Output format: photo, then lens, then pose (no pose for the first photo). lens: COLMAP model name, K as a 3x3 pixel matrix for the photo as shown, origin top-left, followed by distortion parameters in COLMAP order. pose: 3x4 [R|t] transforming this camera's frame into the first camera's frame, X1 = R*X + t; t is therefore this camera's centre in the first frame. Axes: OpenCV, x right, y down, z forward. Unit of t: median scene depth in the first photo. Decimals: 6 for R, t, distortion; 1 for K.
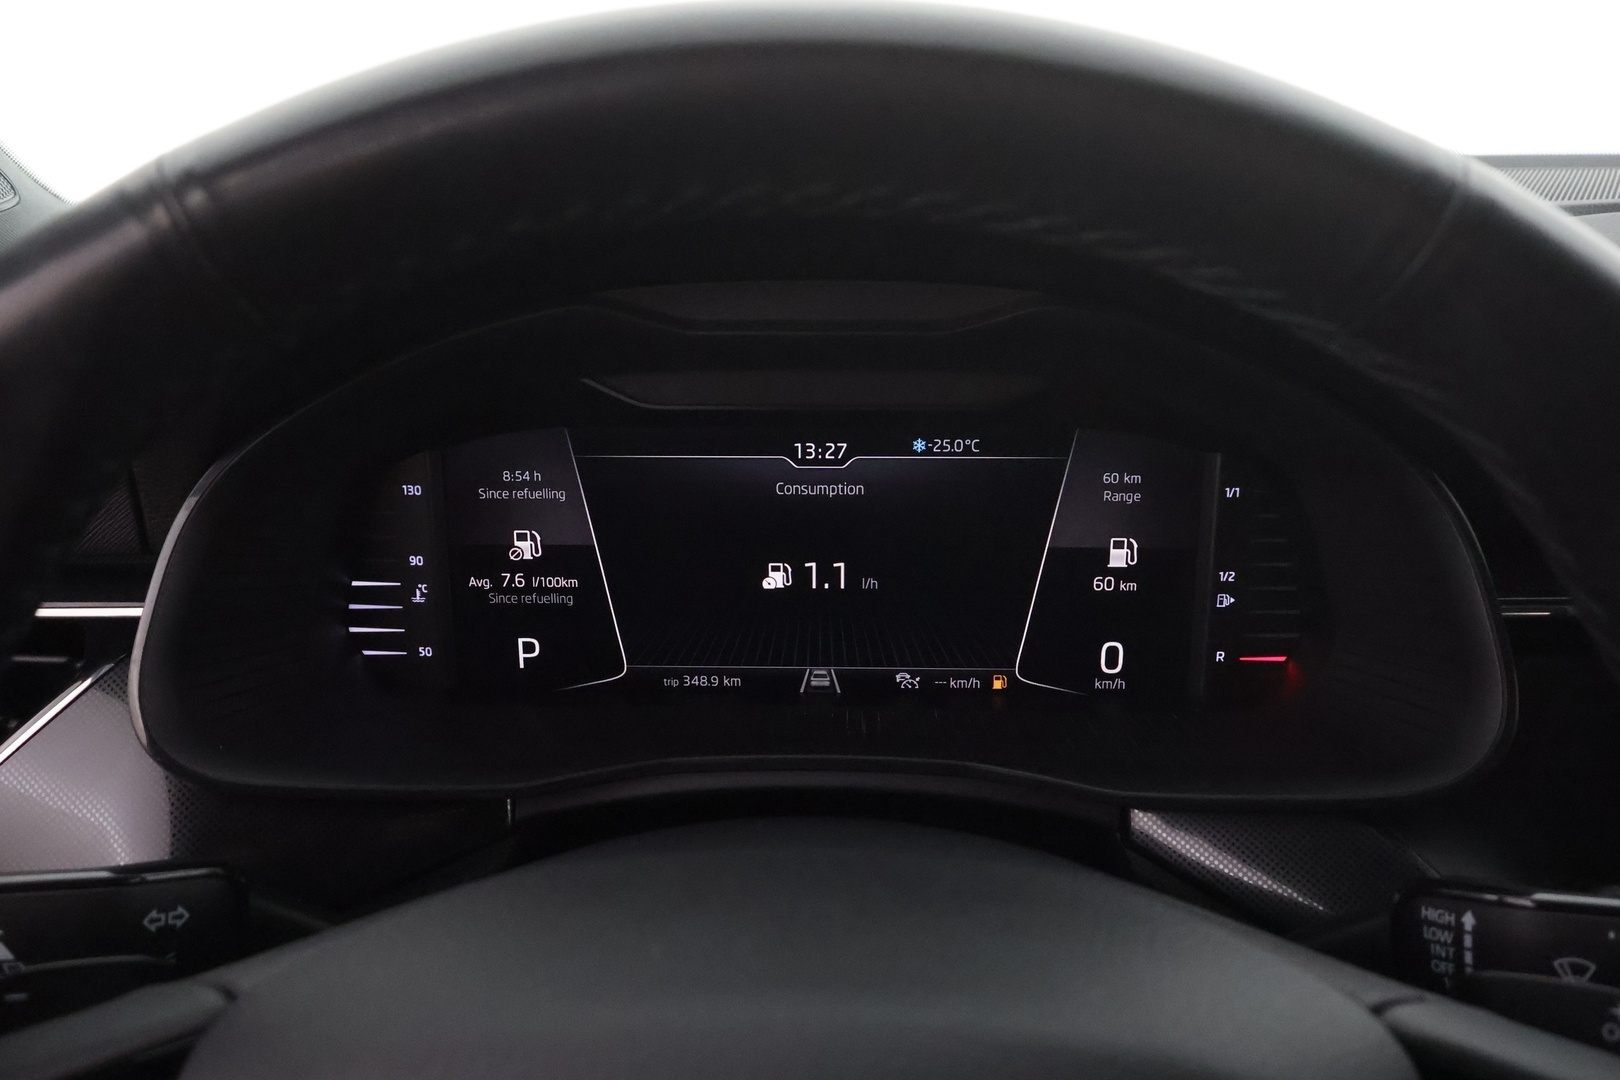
lens RADIAL K [[1268.9, 0, 808.7], [0, 1268.9, 542.1], [0, 0, 1]] dist [0.001316, 0.002901]
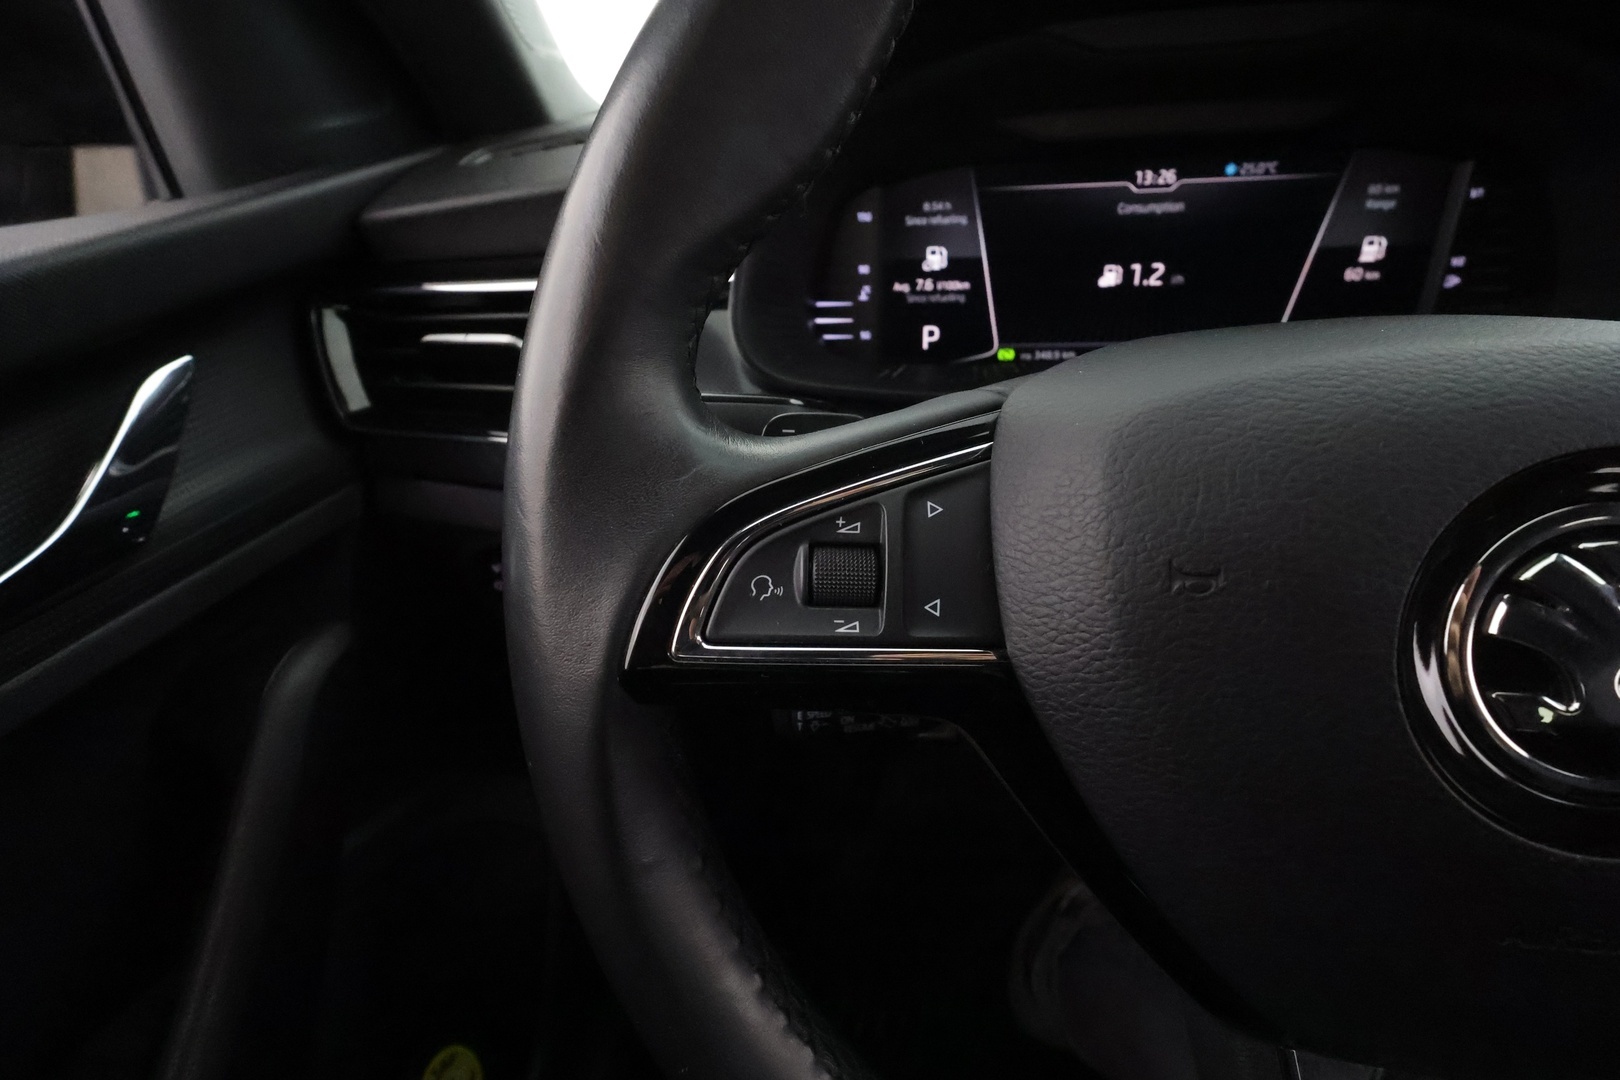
lens RADIAL K [[746.1, 0, 811.9], [0, 746.1, 542.7], [0, 0, 1]] dist [0.004294, 0.000526]
pose [[0.994654, 0.011362, -0.102637, -0.275718], [0.006497, 0.985074, 0.172007, 0.179520], [0.103059, -0.171755, 0.979734, 0.076785]]
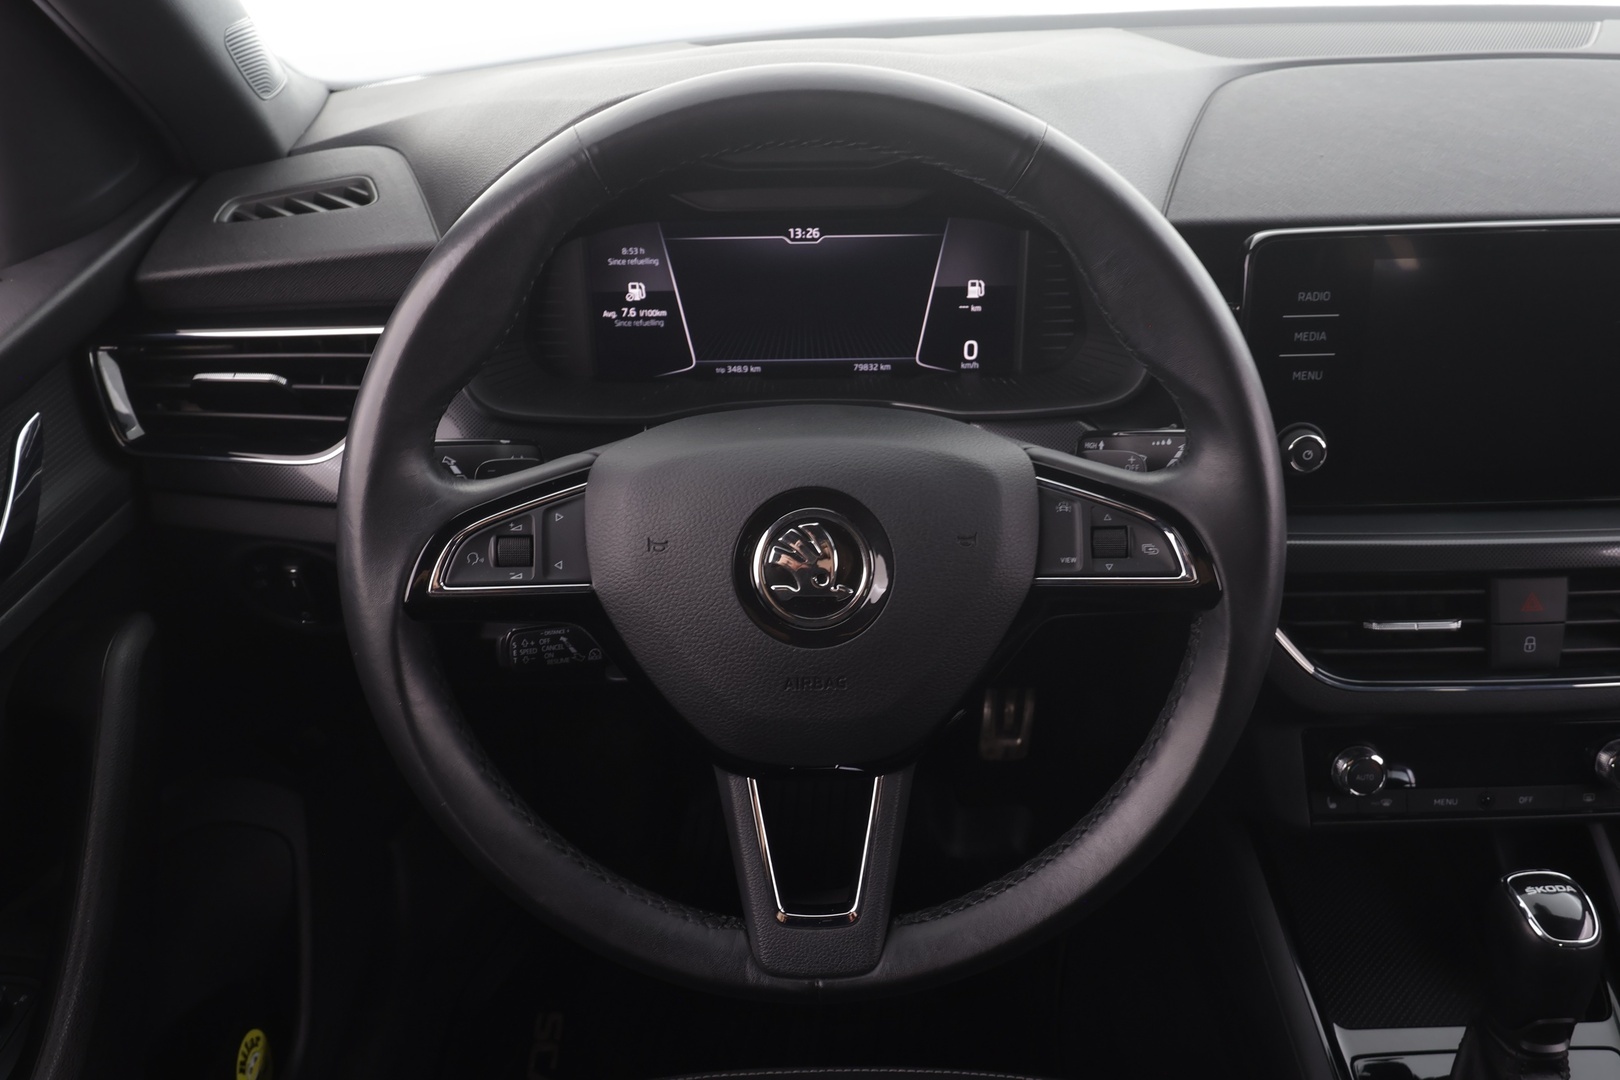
lens RADIAL K [[1268.9, 0, 808.3], [0, 1268.9, 548.1], [0, 0, 1]] dist [0.001316, 0.002901]
pose [[0.999158, -0.026599, 0.031229, -0.050490], [0.020388, 0.982596, 0.184635, 0.031808], [-0.035596, -0.183843, 0.982311, -0.793879]]
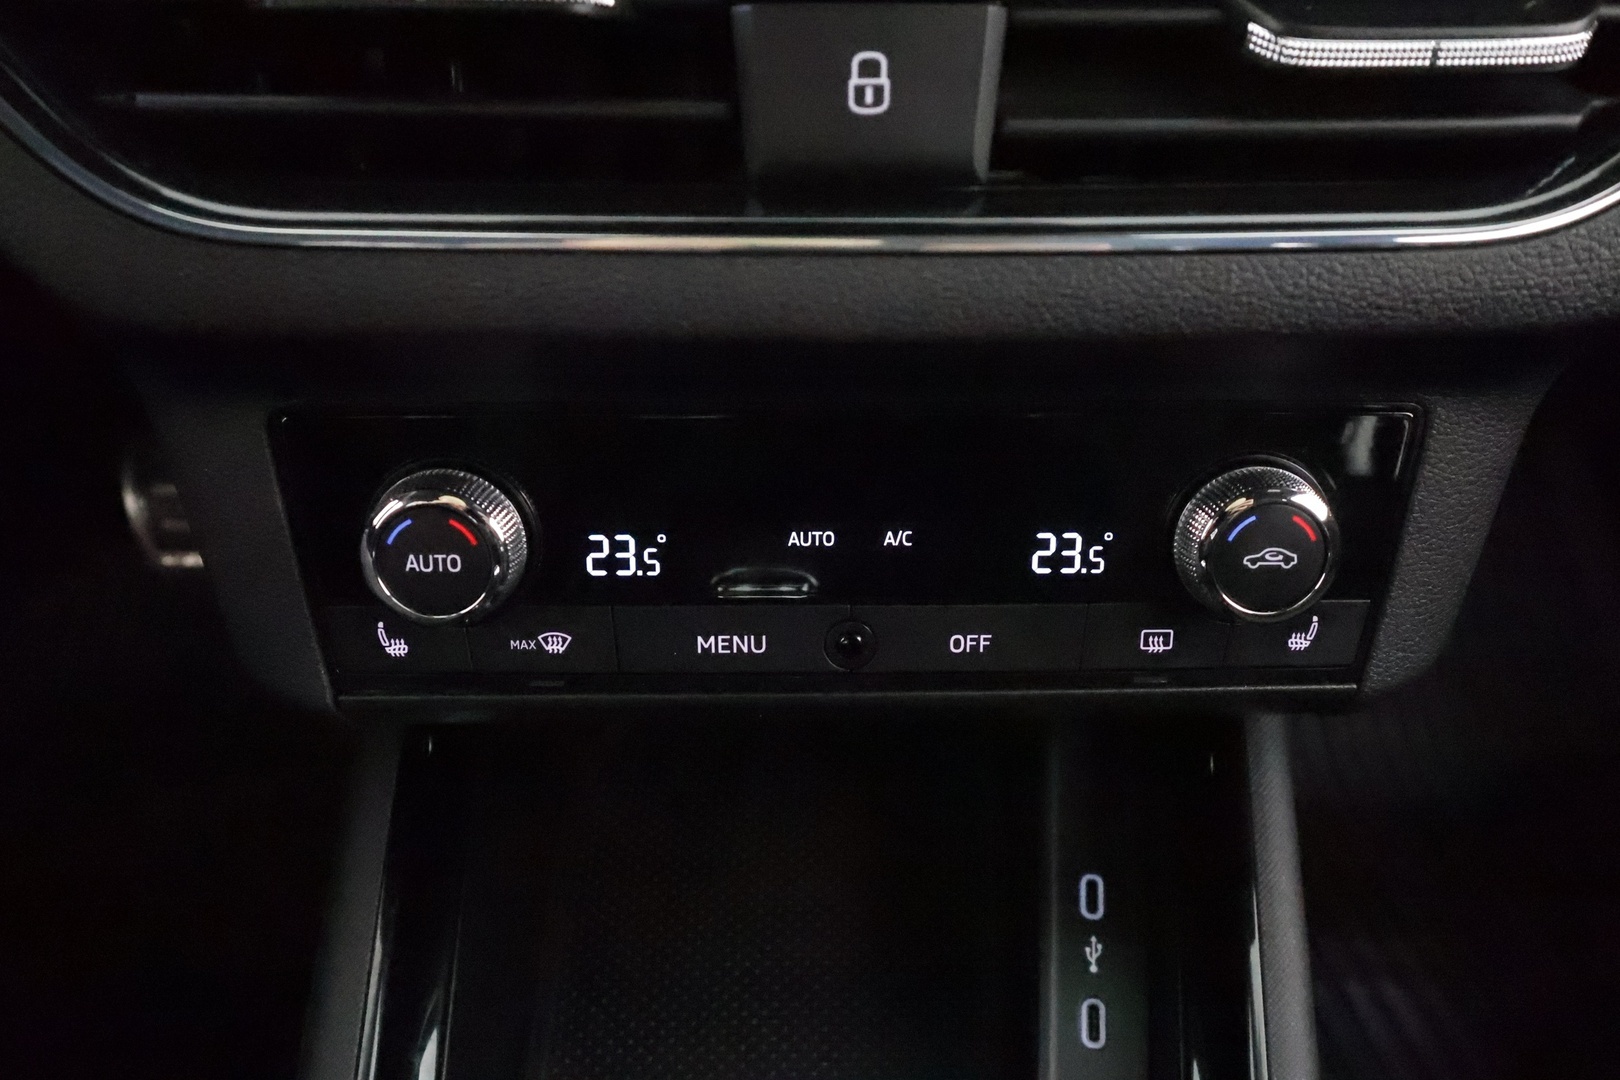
lens RADIAL K [[1268.9, 0, 804.7], [0, 1268.9, 540.1], [0, 0, 1]] dist [0.001316, 0.002901]
pose [[0.999051, -0.008775, 0.042652, 0.843933], [-0.004706, 0.951996, 0.306073, 0.471424], [-0.043291, -0.305984, 0.951052, 0.238326]]
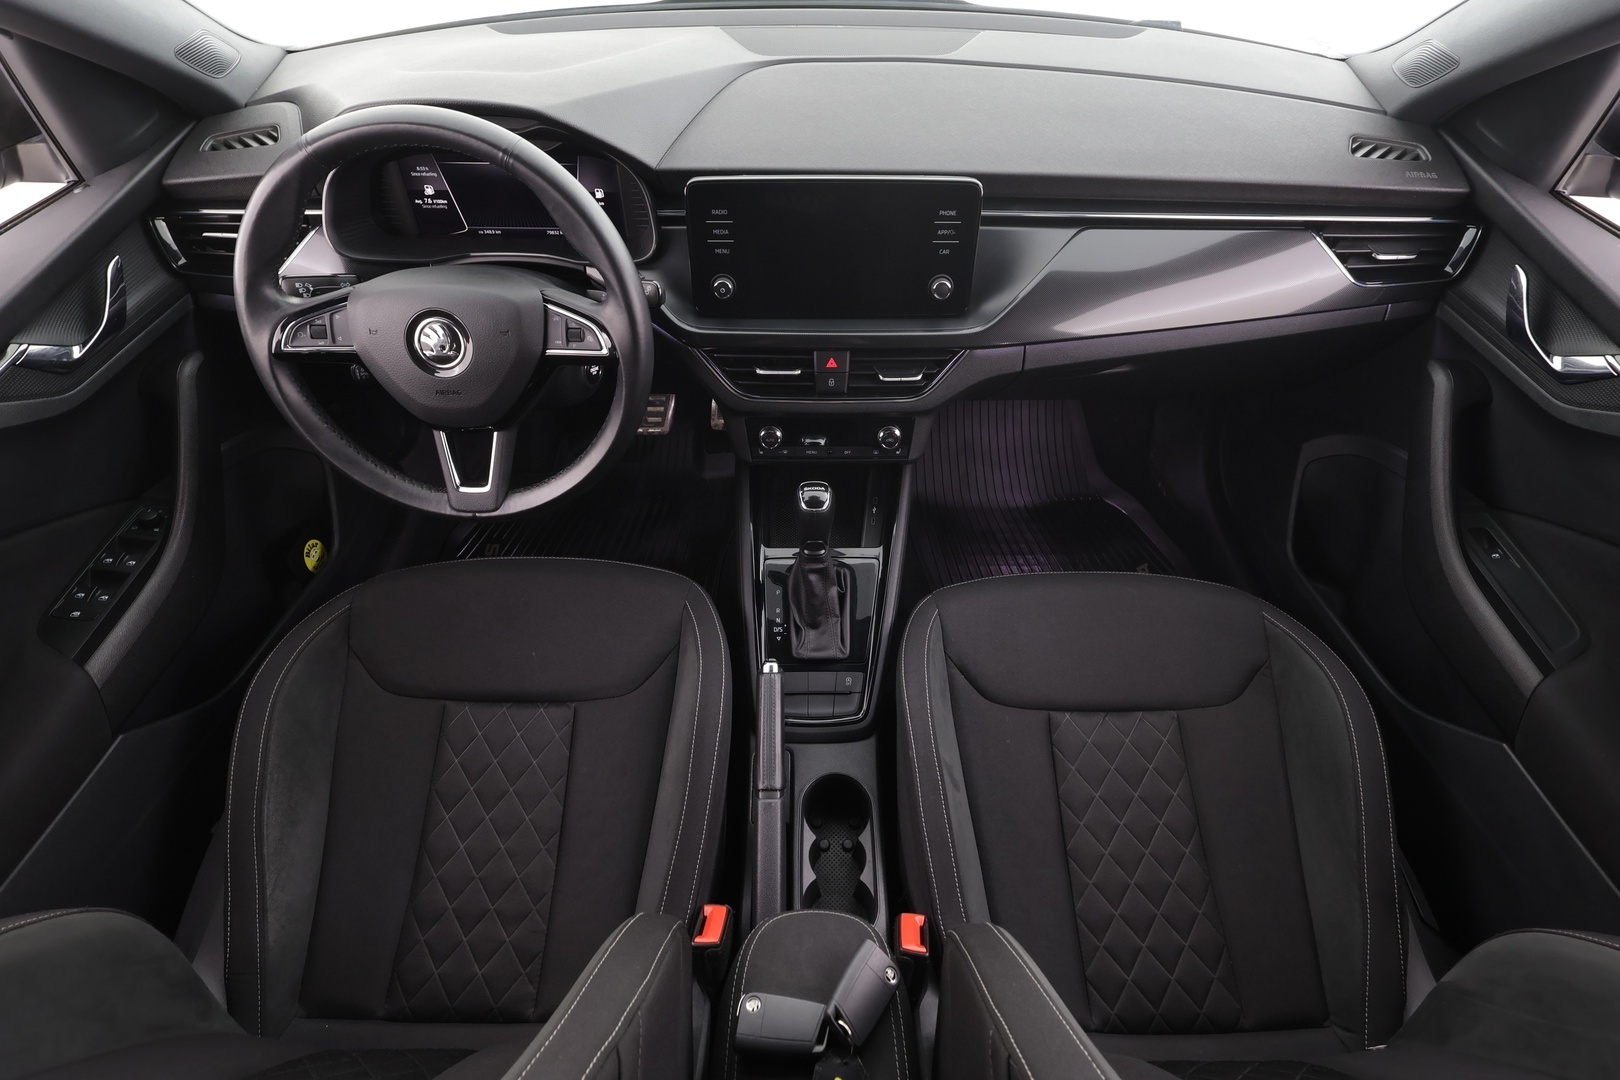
lens RADIAL K [[775.8, 0, 808.3], [0, 775.8, 543.1], [0, 0, 1]] dist [-0.004849, 0.001856]
pose [[0.999472, -0.008702, 0.031320, 0.751629], [-0.007229, 0.879864, 0.475170, -0.164336], [-0.031693, -0.475145, 0.879336, -1.380271]]
